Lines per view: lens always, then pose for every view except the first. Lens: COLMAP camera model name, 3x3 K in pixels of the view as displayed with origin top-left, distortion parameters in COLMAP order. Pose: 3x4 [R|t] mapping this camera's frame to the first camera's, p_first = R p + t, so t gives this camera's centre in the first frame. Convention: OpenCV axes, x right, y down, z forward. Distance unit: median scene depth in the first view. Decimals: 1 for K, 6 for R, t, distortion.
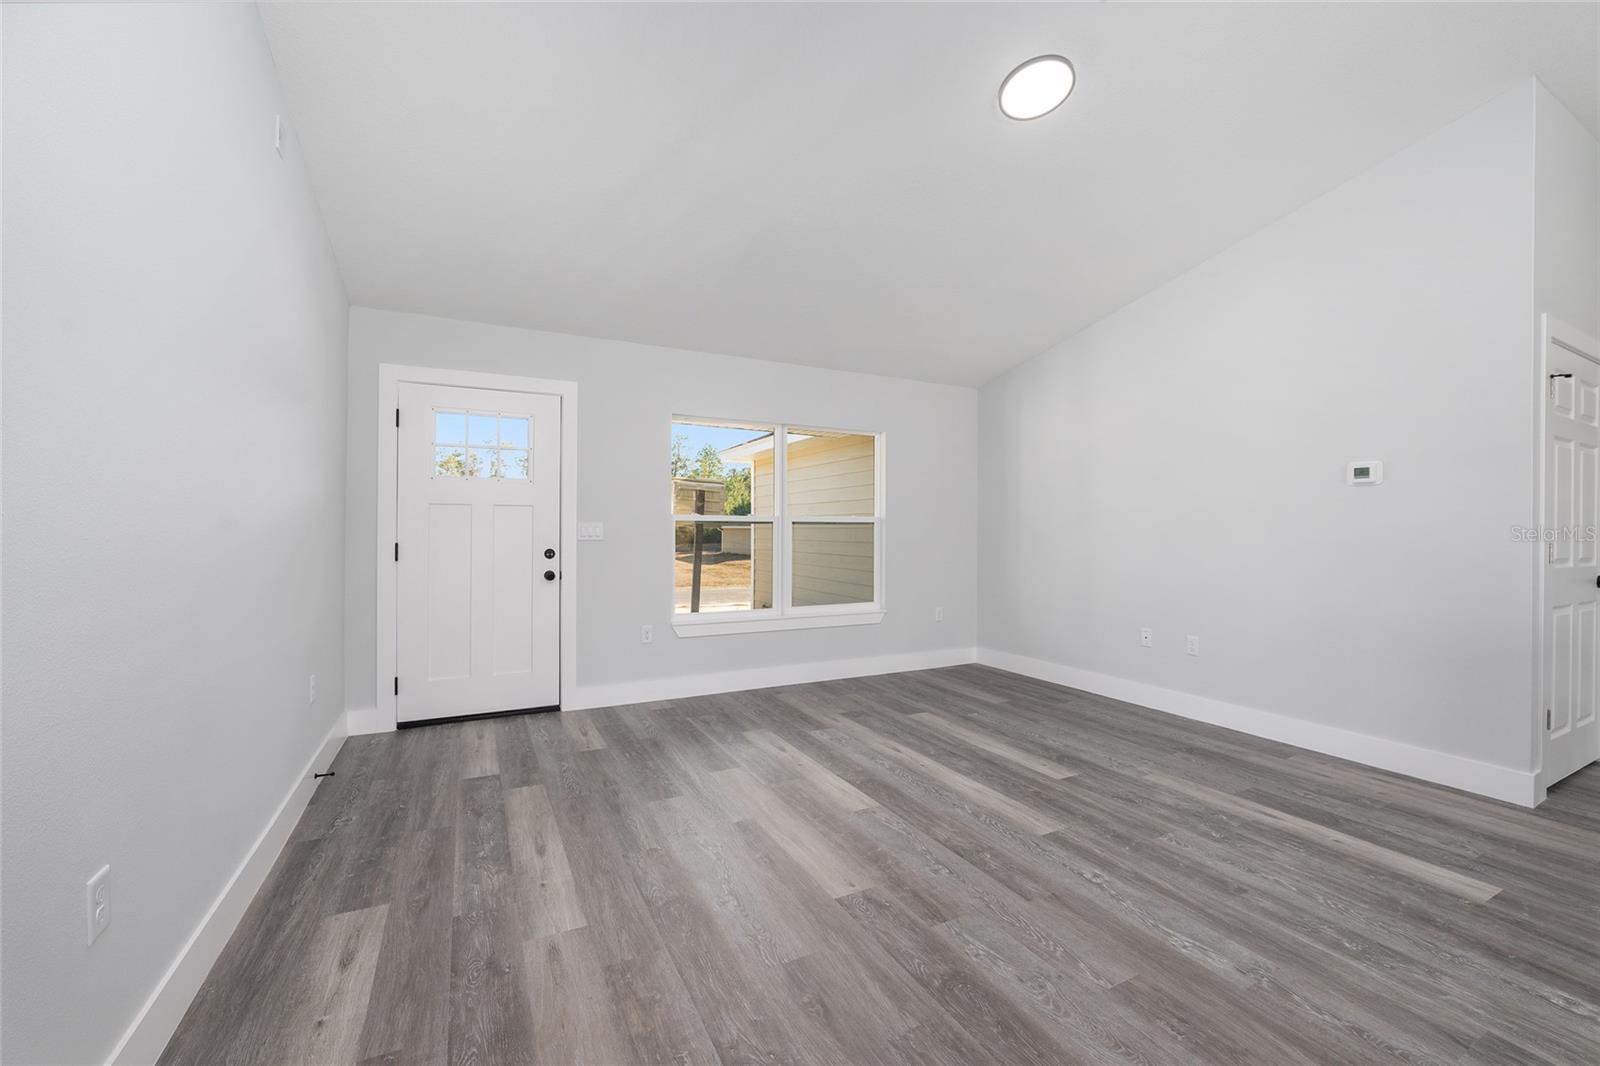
lens RADIAL K [[645.5, 0, 810.1], [0, 645.5, 526.8], [0, 0, 1]] dist [-0.030070, 0.006518]
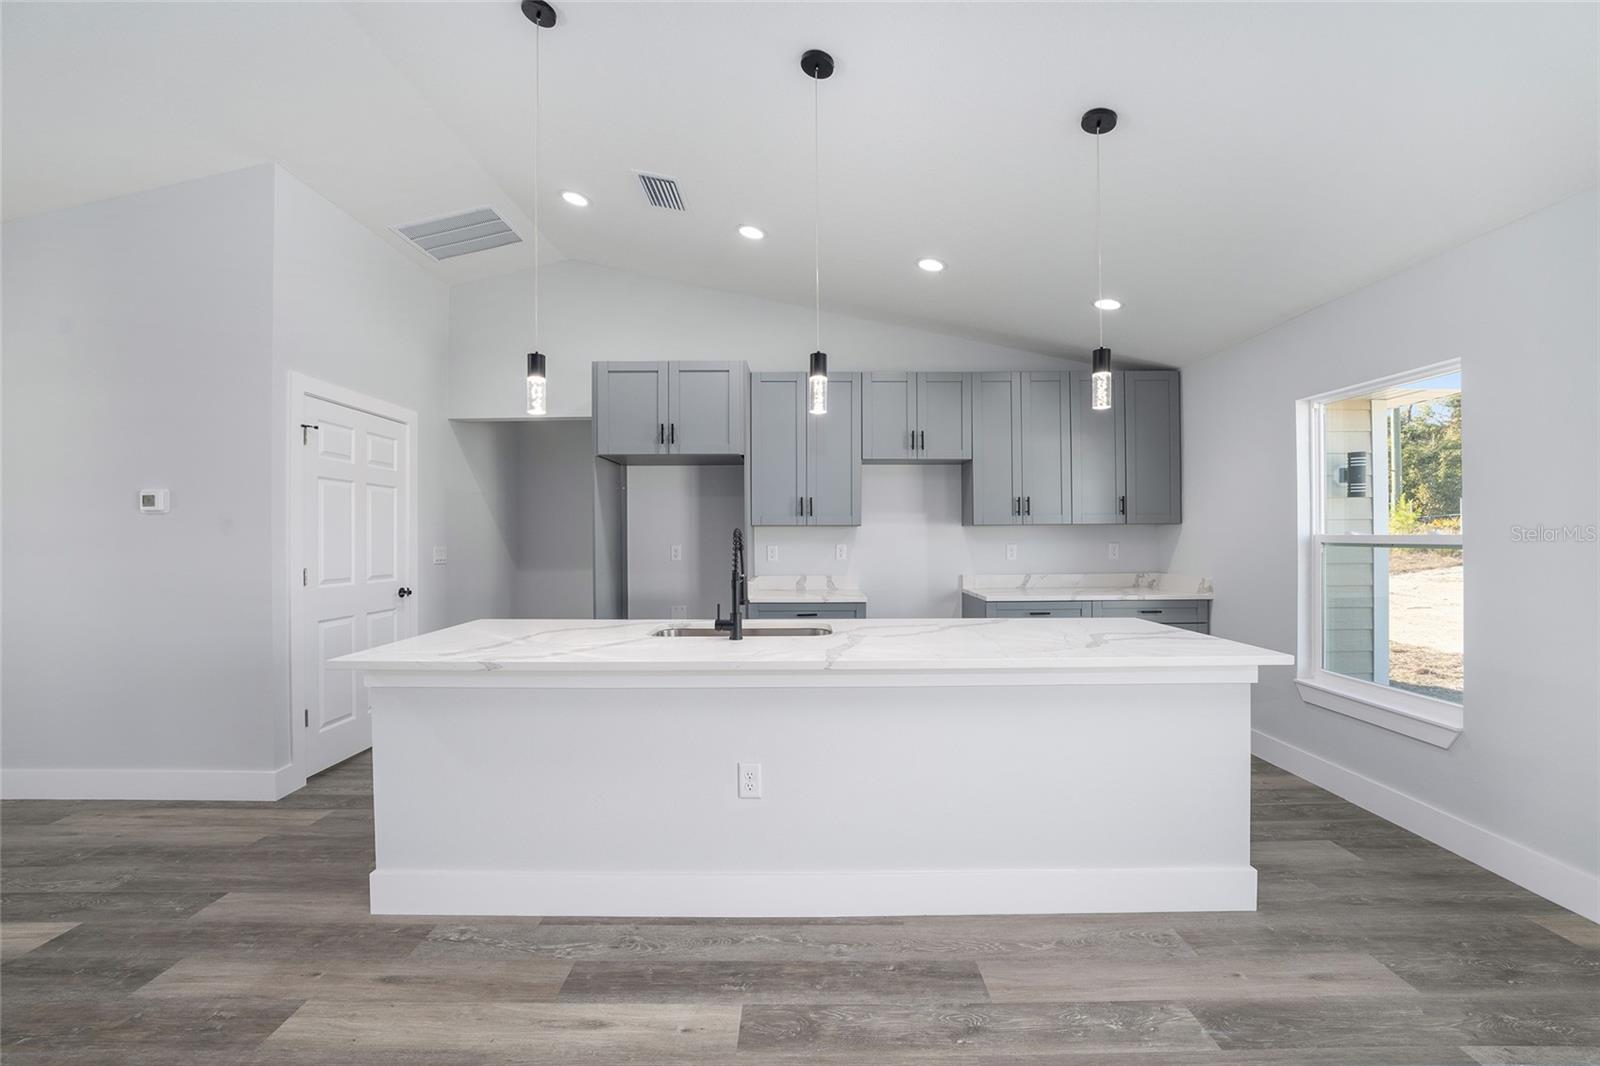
lens RADIAL K [[645.5, 0, 804.9], [0, 645.5, 537.1], [0, 0, 1]] dist [-0.030070, 0.006518]
pose [[0.465509, -0.012270, 0.884958, 0.498630], [0.004588, 0.999924, 0.011450, -0.036931], [-0.885031, -0.001270, 0.465530, -0.339613]]
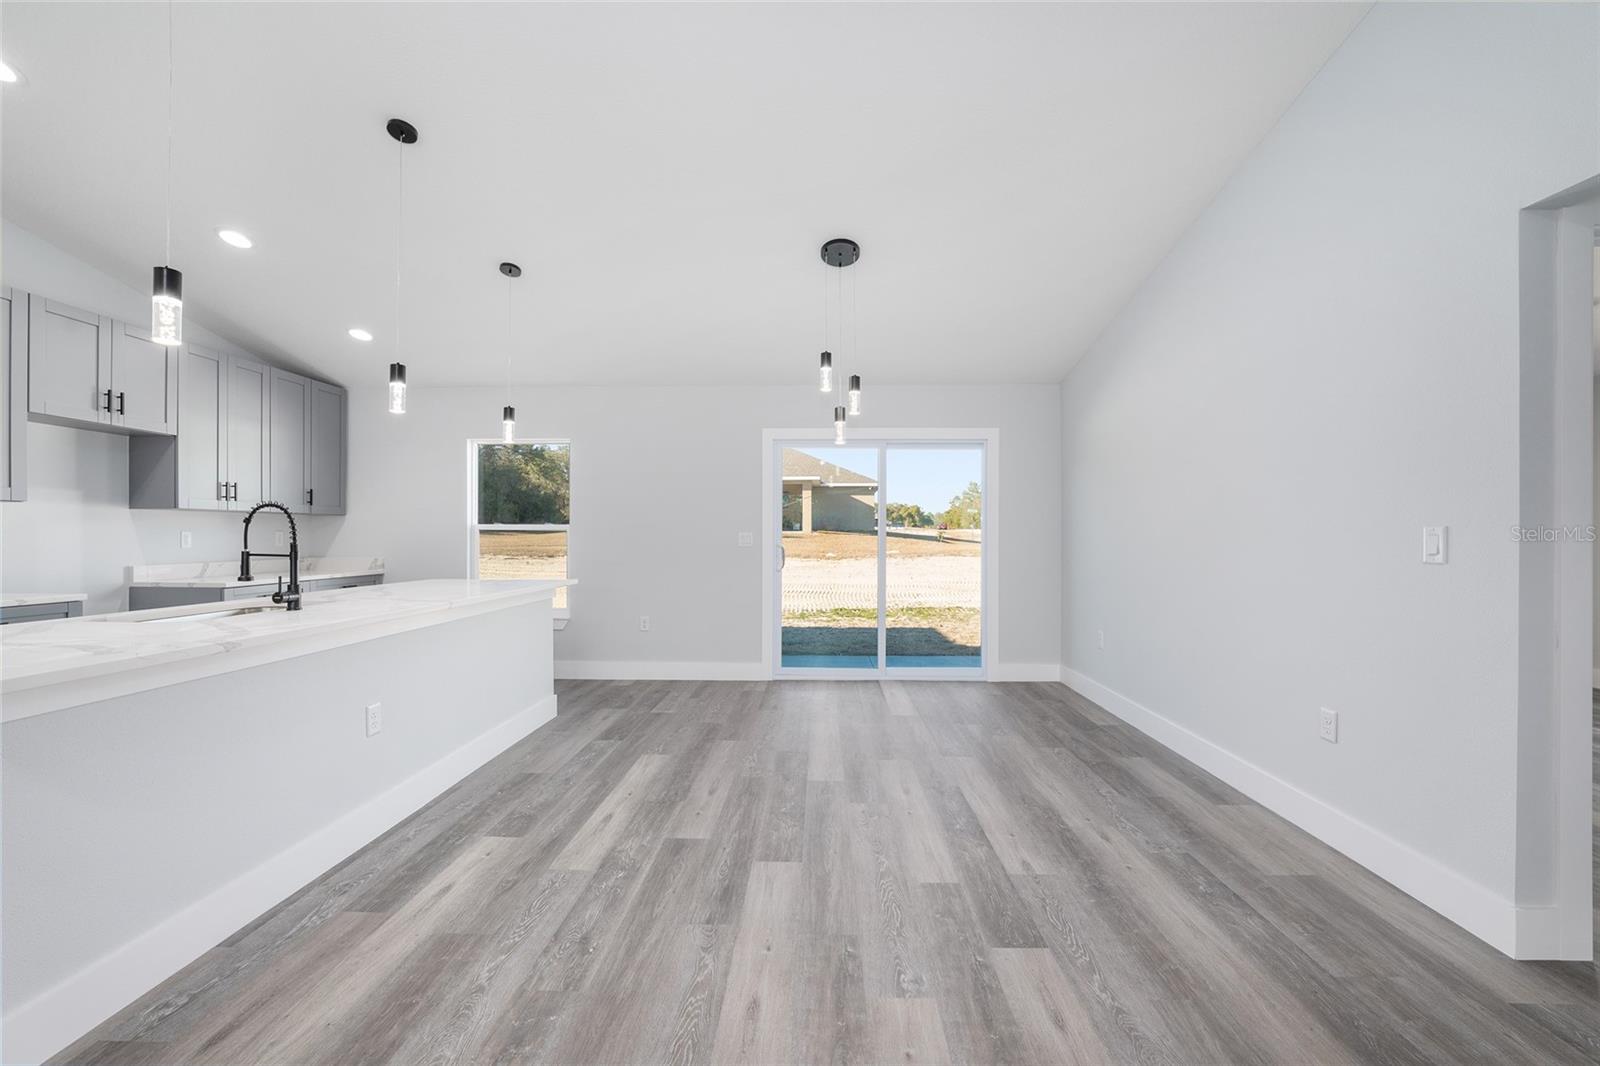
lens RADIAL K [[645.5, 0, 800.6], [0, 645.5, 535.5], [0, 0, 1]] dist [-0.030070, 0.006518]
pose [[-0.870078, -0.006082, 0.492876, 0.225984], [-0.008154, 0.999965, -0.002054, 0.000745], [-0.492846, -0.005806, -0.870097, 0.466359]]
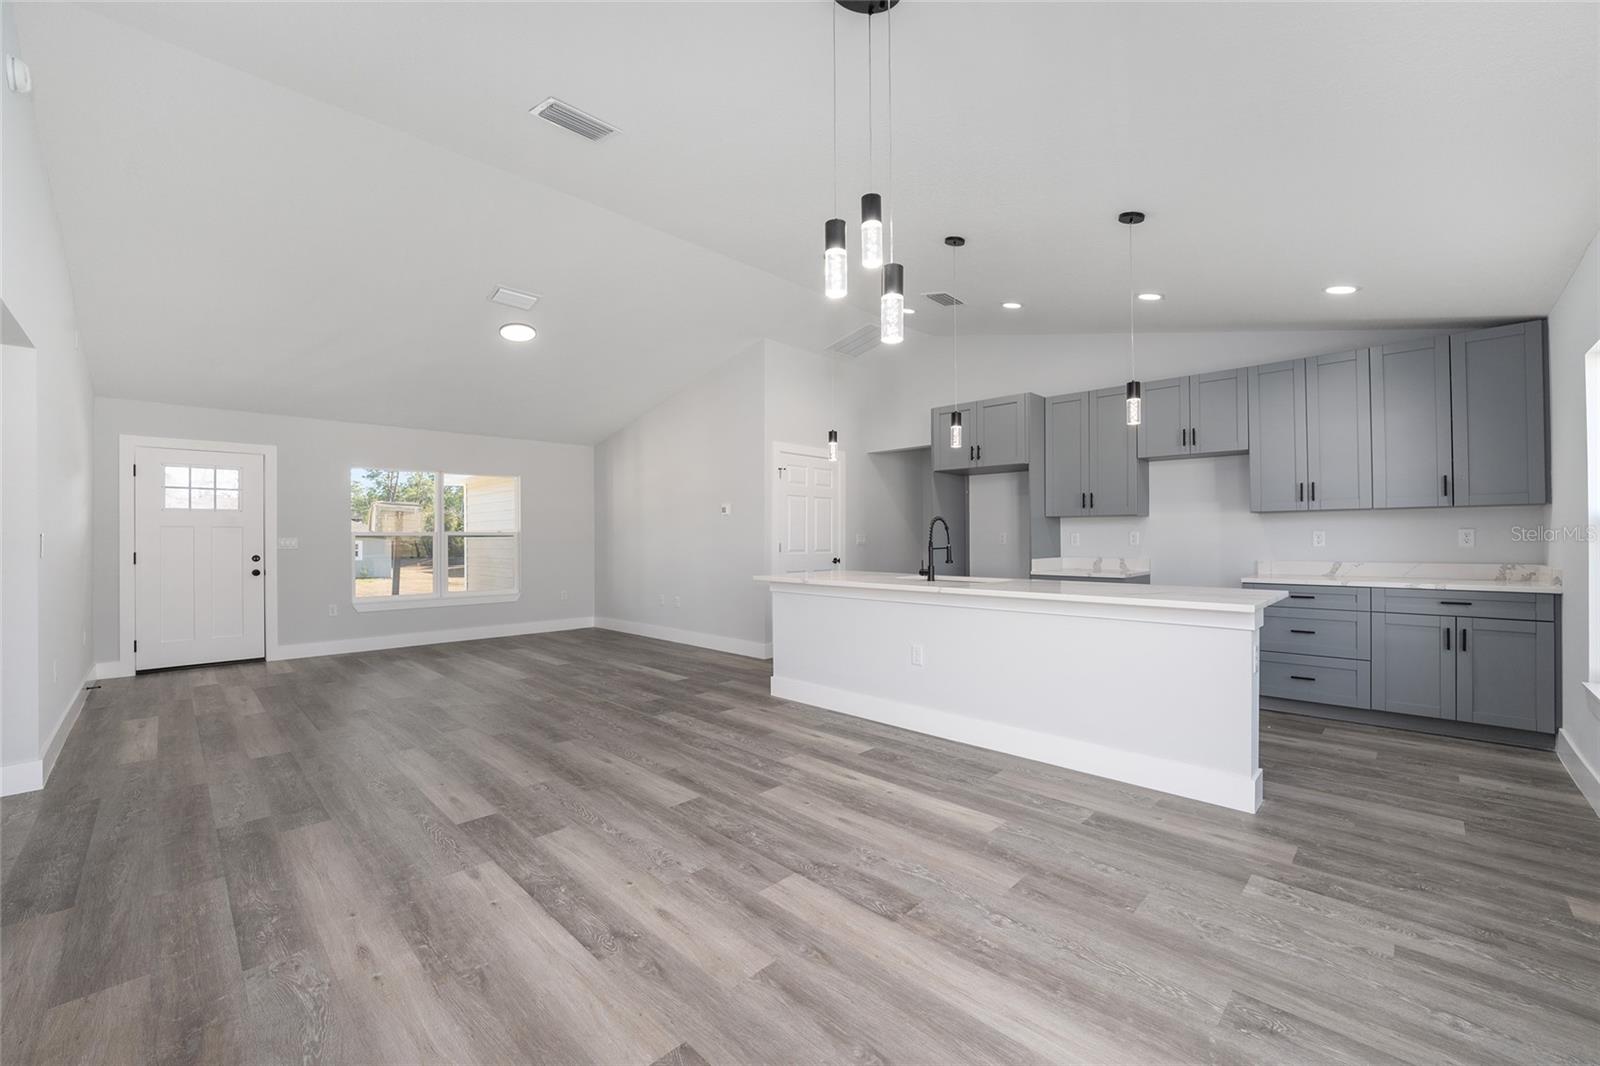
lens RADIAL K [[645.5, 0, 807.7], [0, 645.5, 532.3], [0, 0, 1]] dist [-0.030070, 0.006518]
pose [[0.951631, -0.008047, 0.307139, 0.497674], [0.009639, 0.999947, -0.003665, -0.002993], [-0.307093, 0.006449, 0.951658, -1.089864]]
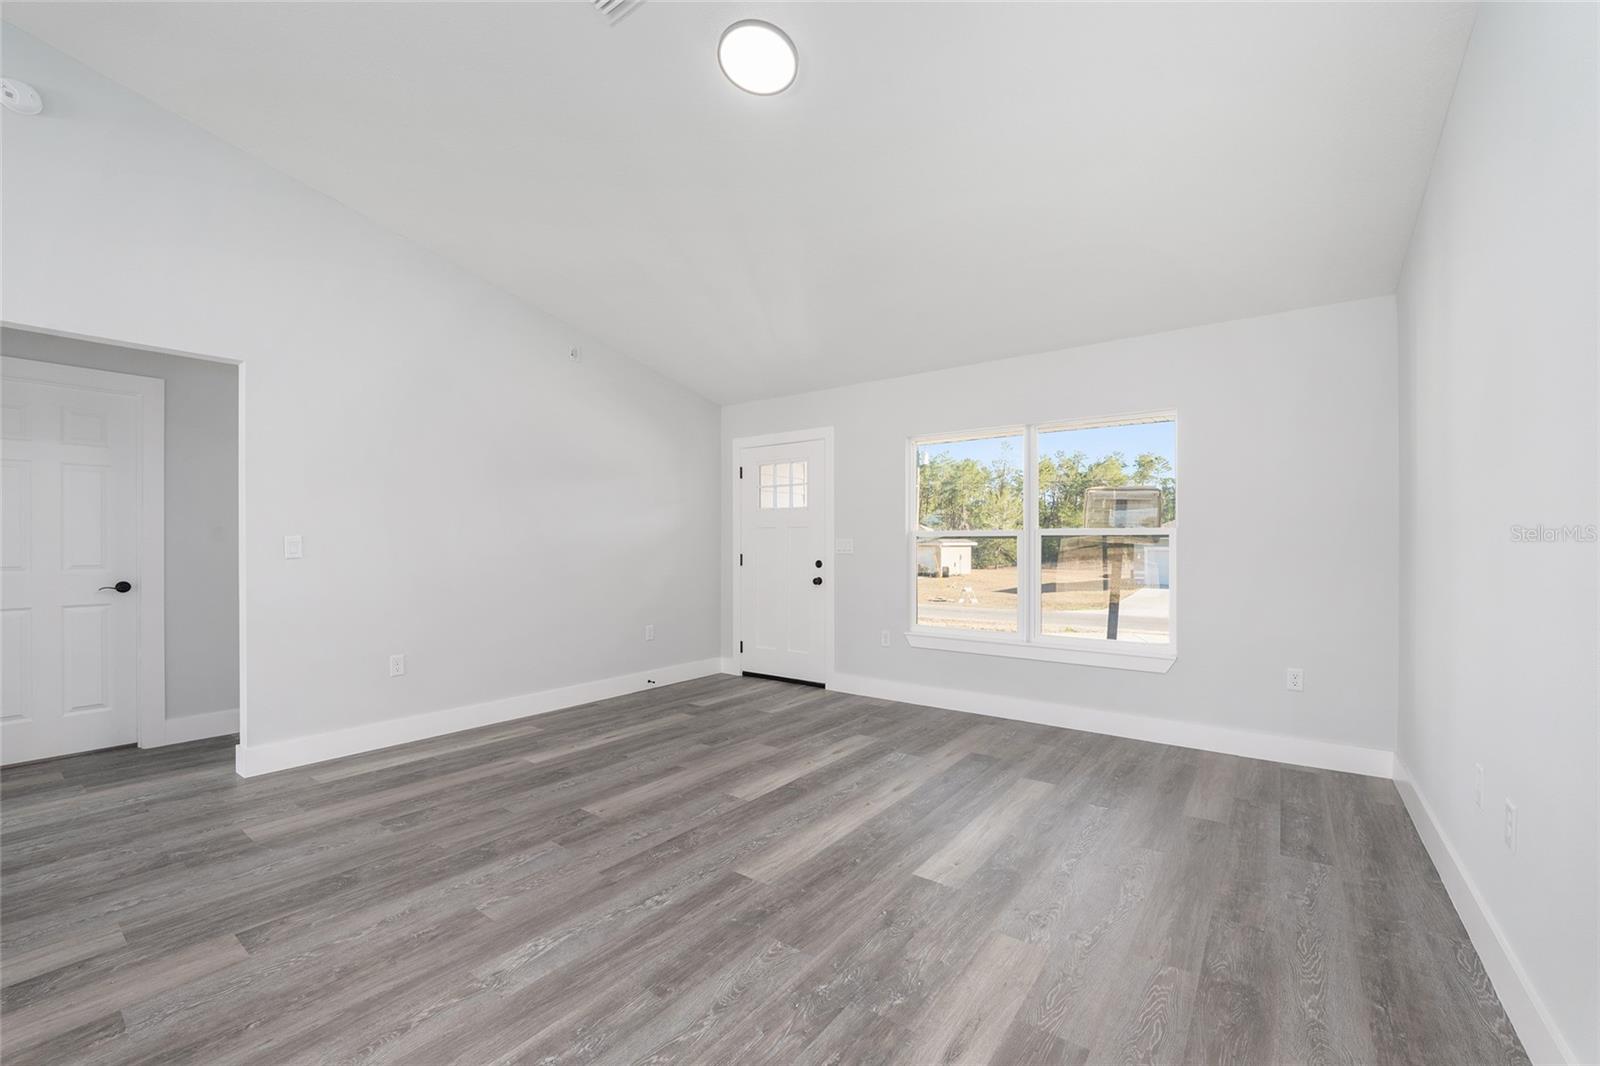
lens RADIAL K [[645.5, 0, 797.6], [0, 645.5, 504.3], [0, 0, 1]] dist [-0.030070, 0.006518]
pose [[0.429049, -0.062258, -0.901133, 0.999995], [0.007934, 0.997843, -0.065163, 0.006548], [0.903246, 0.020809, 0.428617, 0.525112]]
